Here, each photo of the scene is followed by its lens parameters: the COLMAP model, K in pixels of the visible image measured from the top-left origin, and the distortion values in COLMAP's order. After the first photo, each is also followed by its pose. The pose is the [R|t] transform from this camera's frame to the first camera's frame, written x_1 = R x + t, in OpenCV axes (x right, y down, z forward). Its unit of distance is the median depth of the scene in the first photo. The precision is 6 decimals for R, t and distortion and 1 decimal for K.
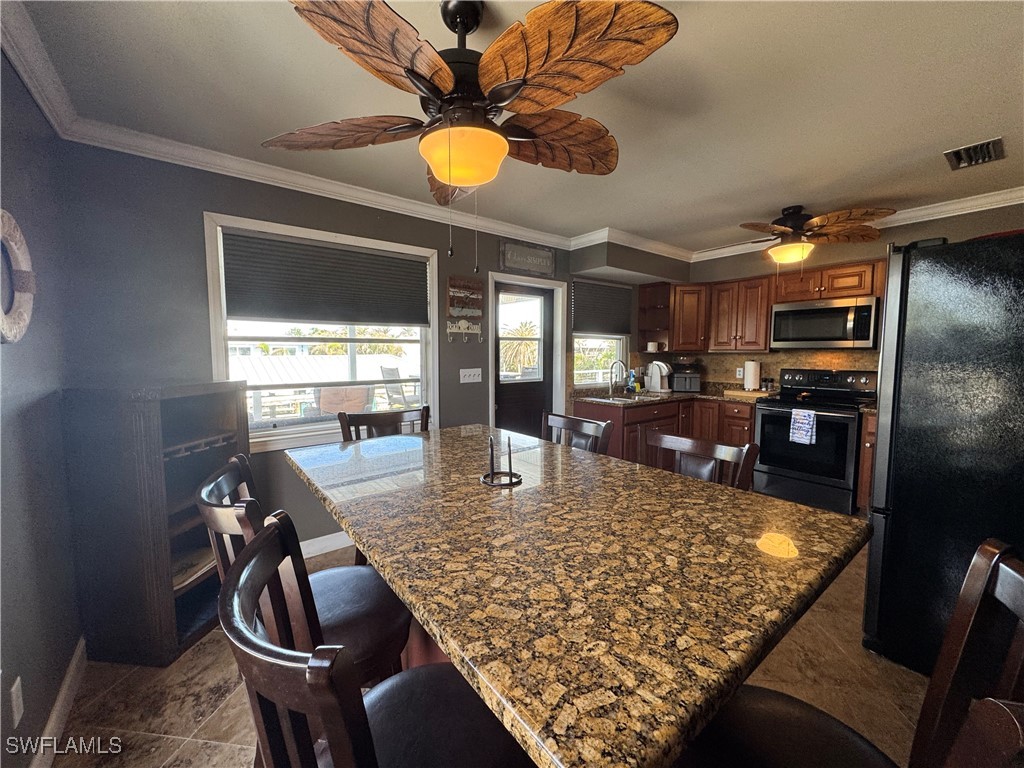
lens RADIAL K [[406.7, 0, 508.8], [0, 406.7, 382.7], [0, 0, 1]] dist [-0.002241, -0.000067]
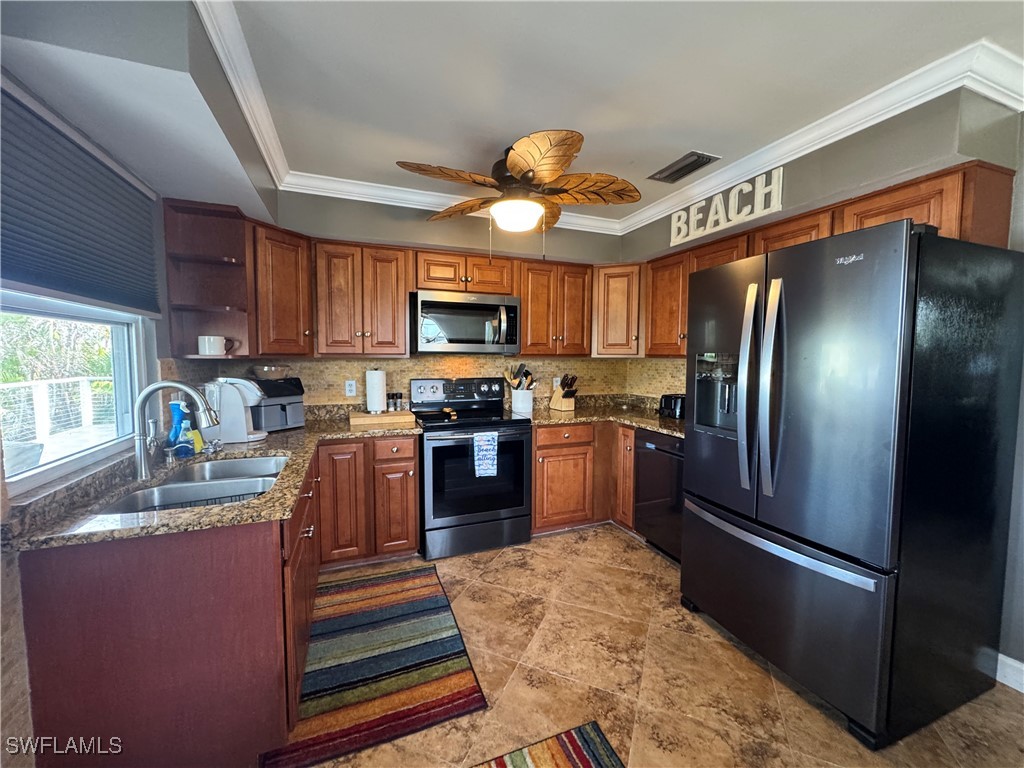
lens RADIAL K [[406.7, 0, 513.8], [0, 406.7, 385.2], [0, 0, 1]] dist [-0.002241, -0.000067]
pose [[0.274583, -0.066724, 0.959246, 0.005185], [0.070261, 0.996315, 0.049190, -0.045418], [-0.958993, 0.053891, 0.278259, 0.587446]]
